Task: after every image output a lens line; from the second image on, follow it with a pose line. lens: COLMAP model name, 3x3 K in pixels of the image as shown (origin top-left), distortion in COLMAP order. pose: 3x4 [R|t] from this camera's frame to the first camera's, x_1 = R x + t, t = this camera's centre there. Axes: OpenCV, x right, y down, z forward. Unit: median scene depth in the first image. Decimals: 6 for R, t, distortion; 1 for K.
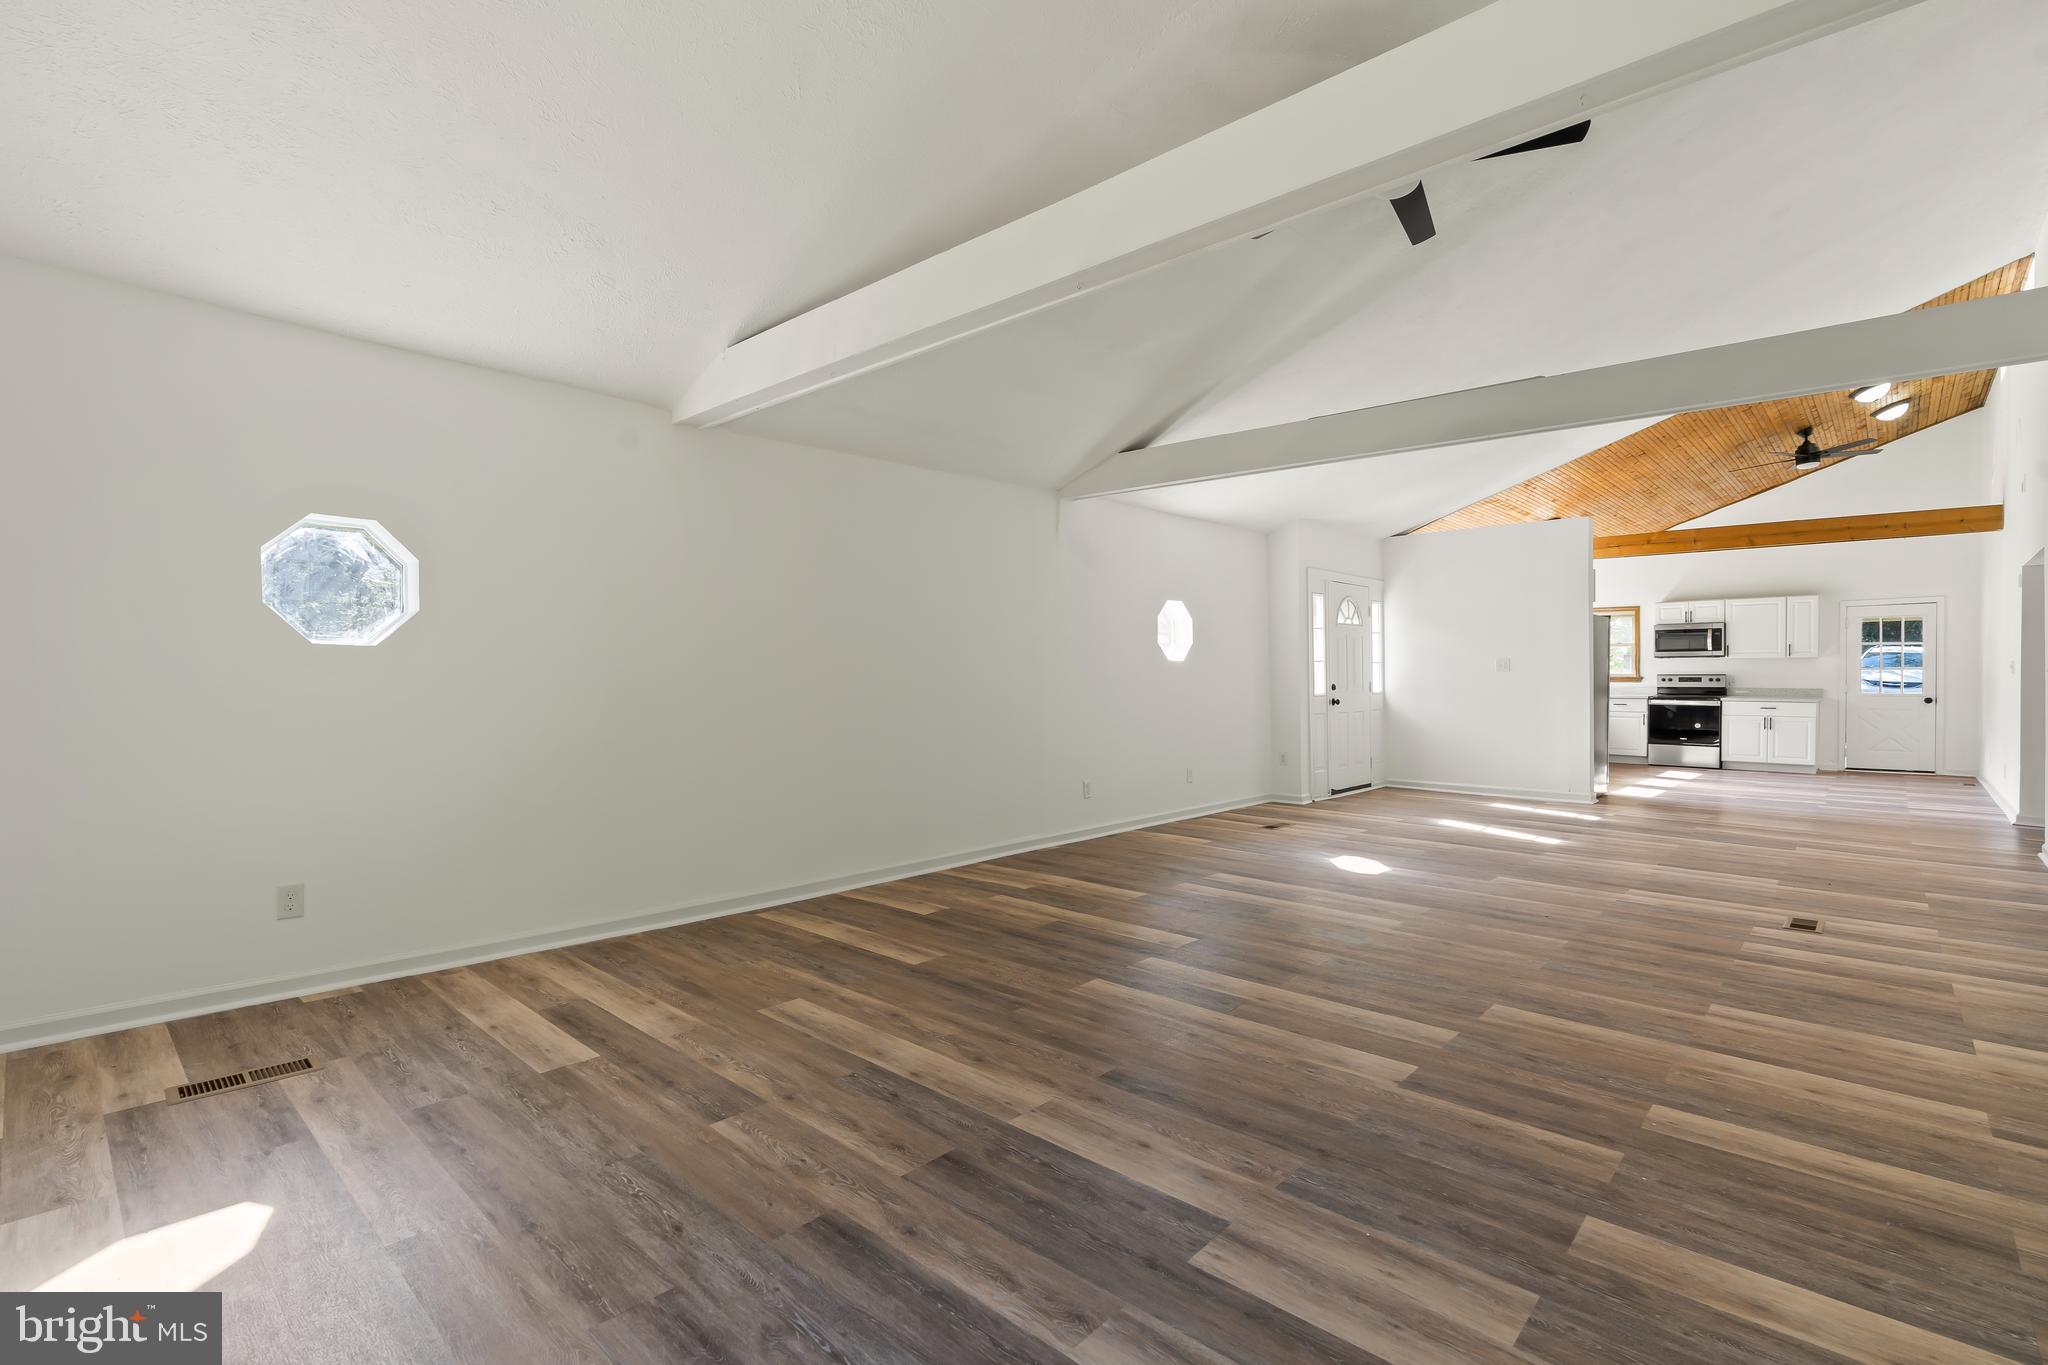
lens RADIAL K [[918.3, 0, 1024.0], [0, 918.3, 682.5], [0, 0, 1]] dist [-0.007527, 0.001548]
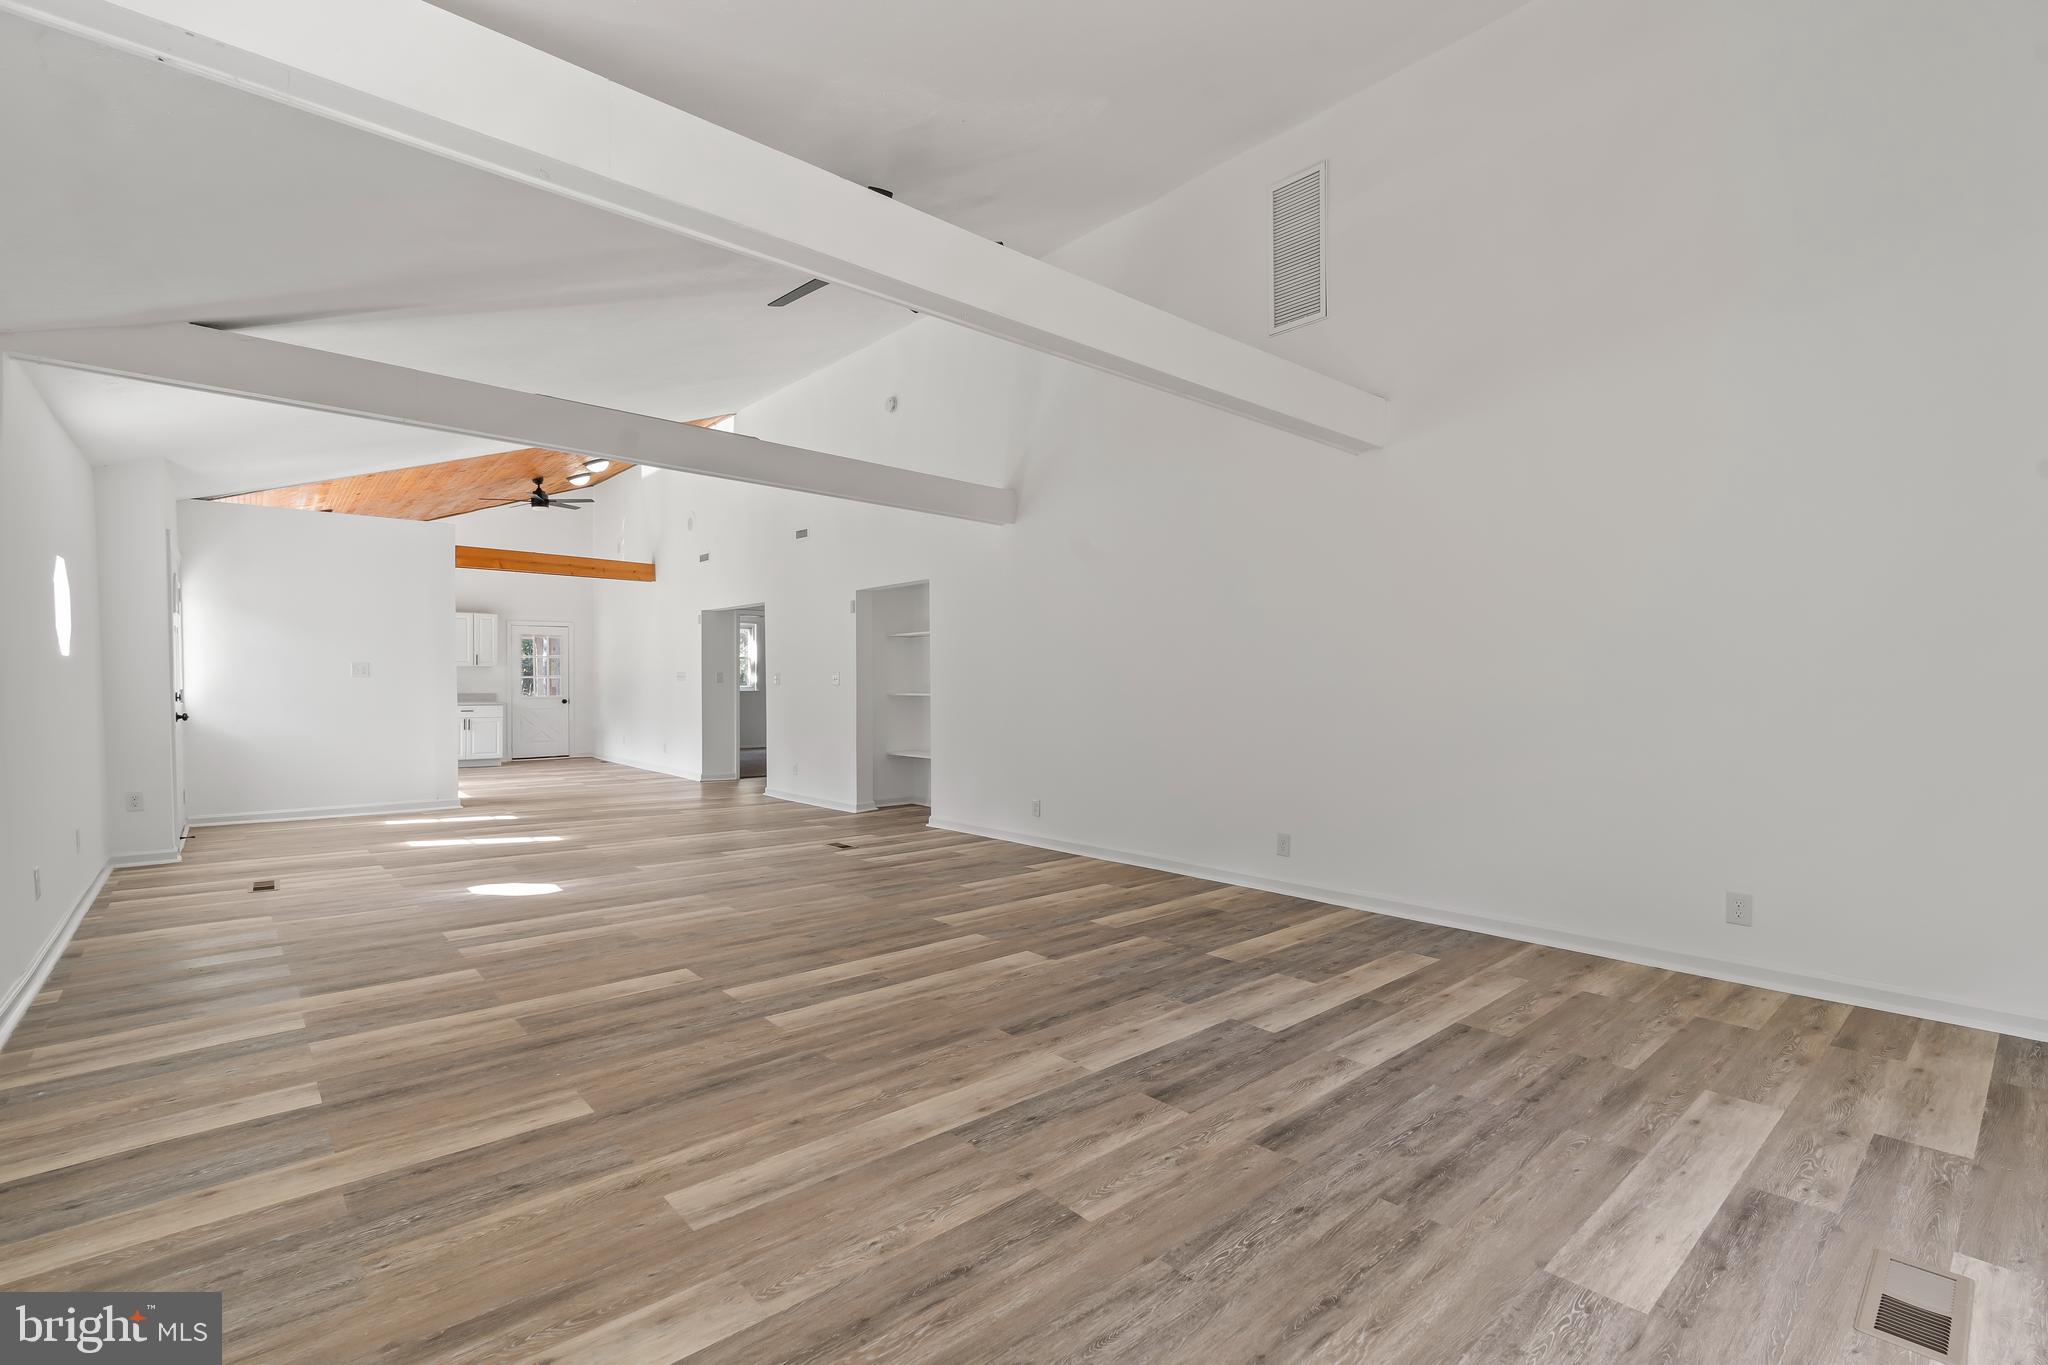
lens RADIAL K [[918.3, 0, 1024.0], [0, 918.3, 682.5], [0, 0, 1]] dist [-0.007527, 0.001548]
pose [[0.116606, 0.001862, 0.993176, -1.022987], [0.004802, 0.999985, -0.002439, -0.003879], [-0.993167, 0.005054, 0.116596, 0.833949]]
